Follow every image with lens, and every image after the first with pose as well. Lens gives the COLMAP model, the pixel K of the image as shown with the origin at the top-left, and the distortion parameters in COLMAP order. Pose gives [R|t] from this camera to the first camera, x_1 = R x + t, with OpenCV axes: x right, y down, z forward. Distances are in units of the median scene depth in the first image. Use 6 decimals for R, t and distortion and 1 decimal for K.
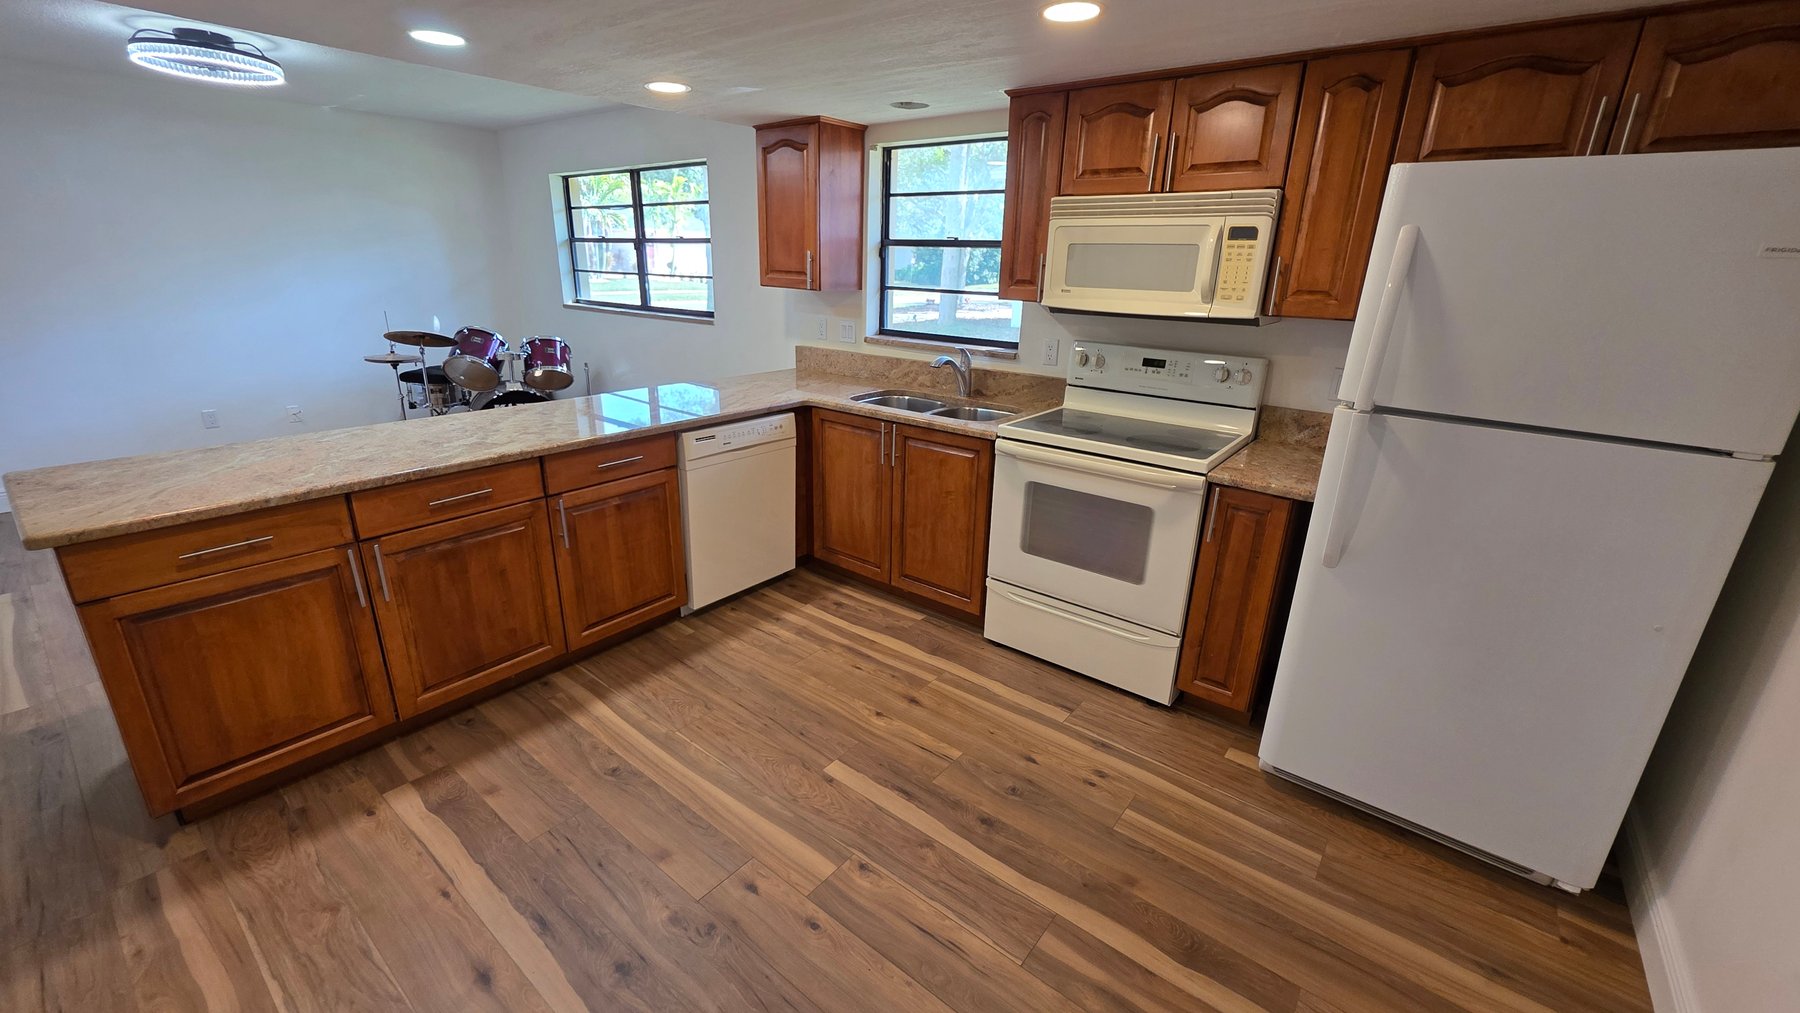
lens RADIAL K [[706.2, 0, 895.4], [0, 706.2, 497.0], [0, 0, 1]] dist [0.001801, 0.000051]
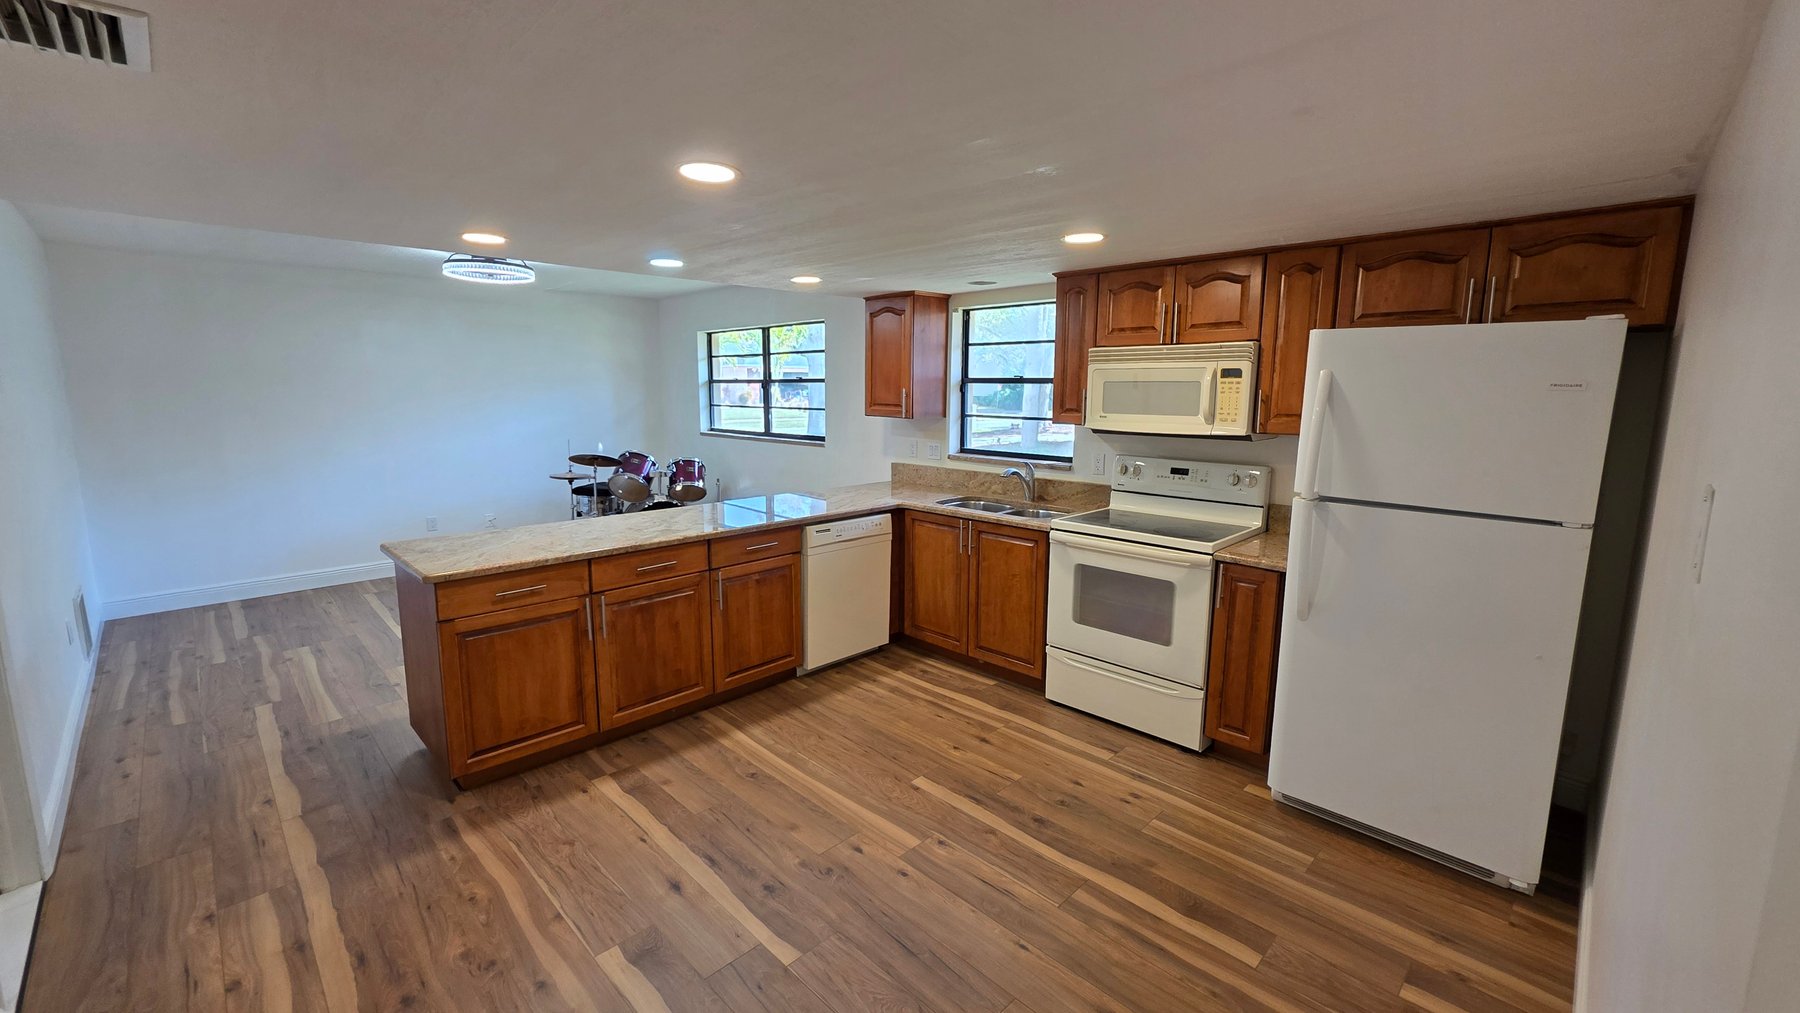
lens RADIAL K [[716.5, 0, 899.4], [0, 716.5, 498.6], [0, 0, 1]] dist [0.001851, -0.000089]
pose [[0.993228, -0.002192, -0.116159, 0.026979], [-0.017465, 0.985644, -0.167933, 0.093641], [0.114859, 0.168825, 0.978931, -0.340746]]
